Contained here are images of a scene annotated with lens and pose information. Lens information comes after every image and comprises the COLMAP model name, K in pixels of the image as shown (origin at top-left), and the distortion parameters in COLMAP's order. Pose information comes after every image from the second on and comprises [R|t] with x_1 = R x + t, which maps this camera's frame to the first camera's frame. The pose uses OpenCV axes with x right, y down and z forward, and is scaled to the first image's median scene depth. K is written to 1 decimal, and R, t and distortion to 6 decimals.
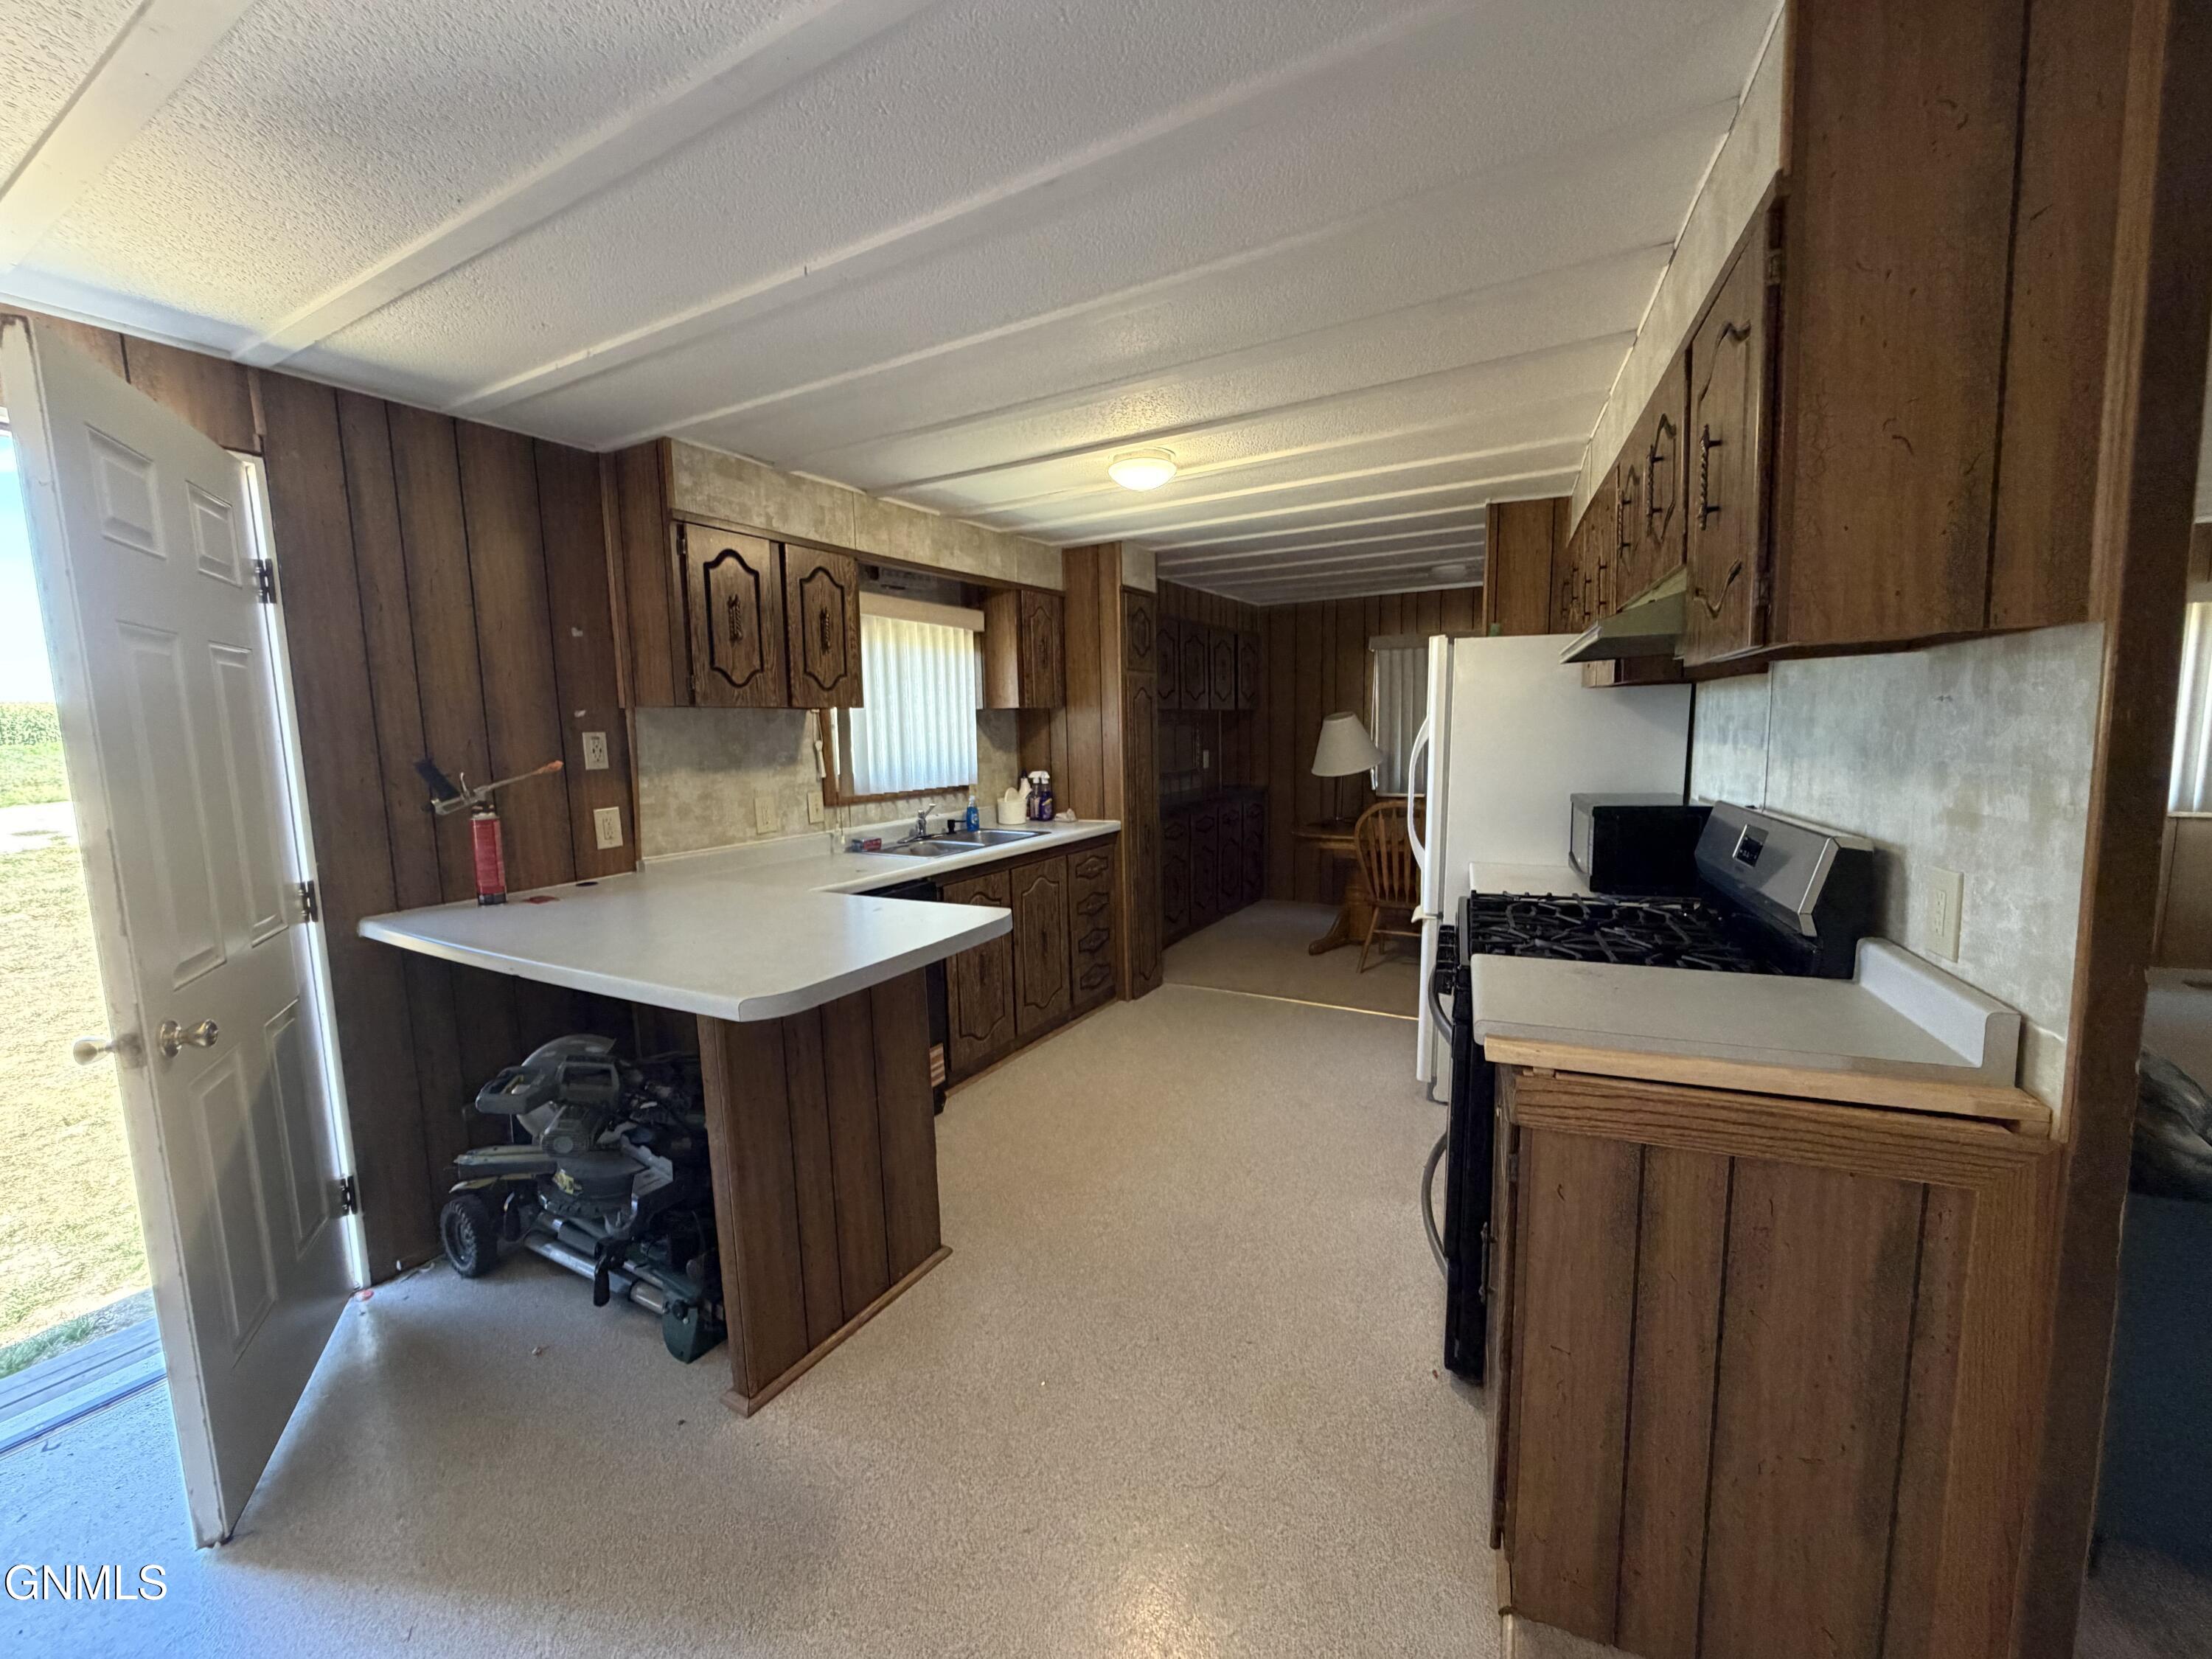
lens RADIAL K [[884.7, 0, 1099.4], [0, 884.7, 829.8], [0, 0, 1]] dist [0.002844, 0.000582]
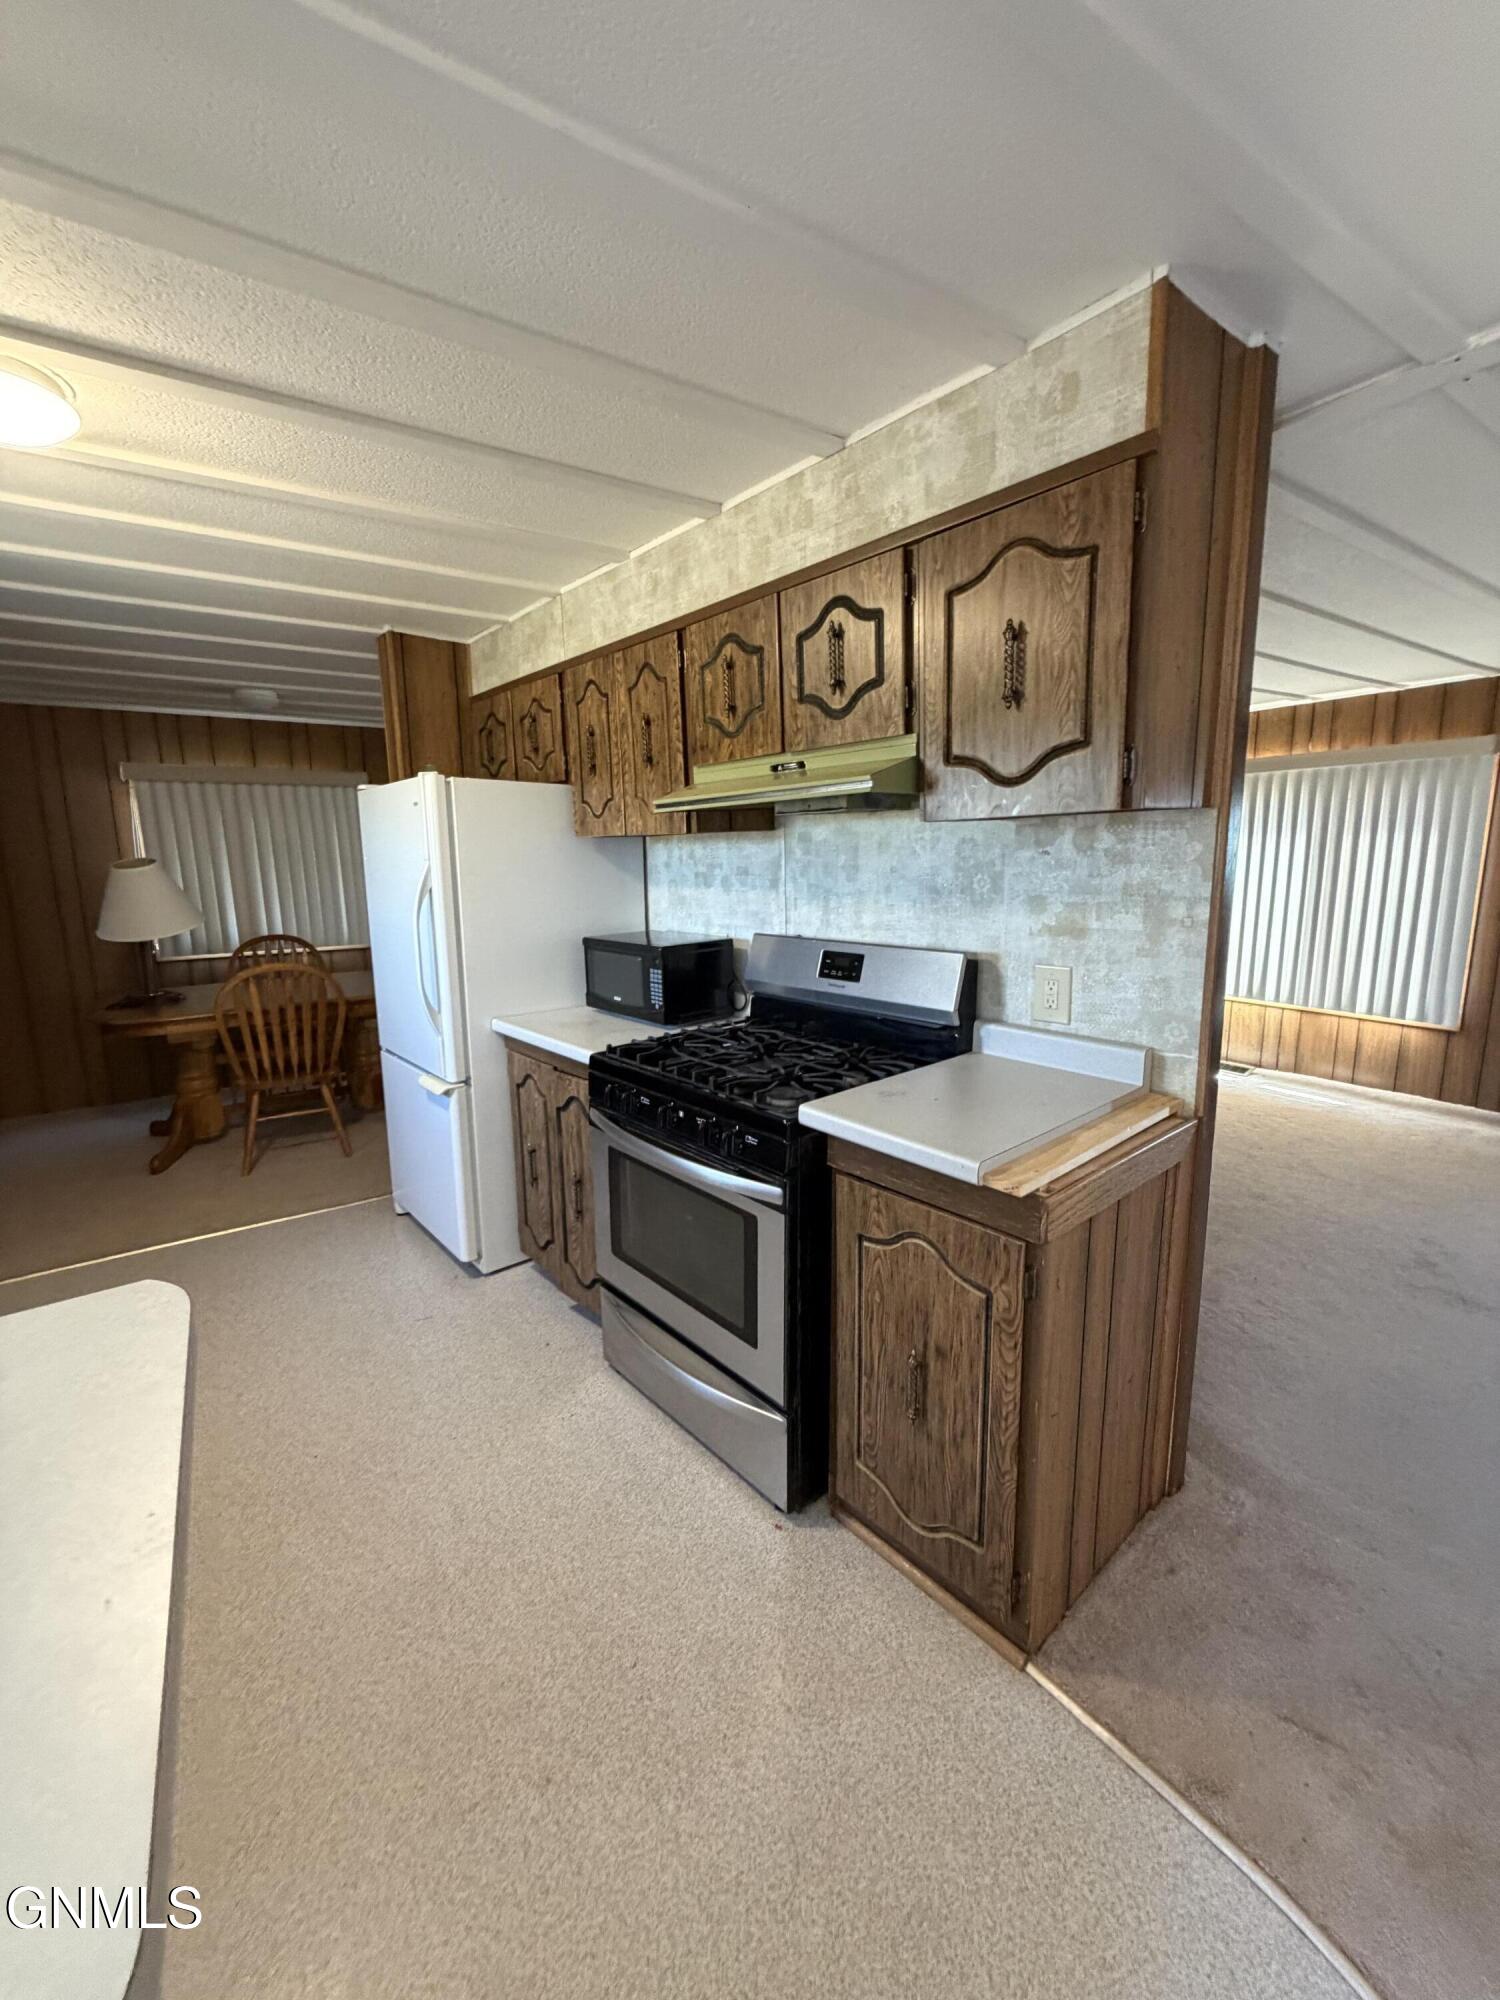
lens RADIAL K [[799.9, 0, 735.8], [0, 799.9, 993.5], [0, 0, 1]] dist [0.002844, 0.000582]
pose [[0.440169, -0.133914, 0.887873, -0.346035], [0.107707, 0.989551, 0.095853, -0.066963], [-0.891432, 0.053439, 0.449993, 0.589171]]
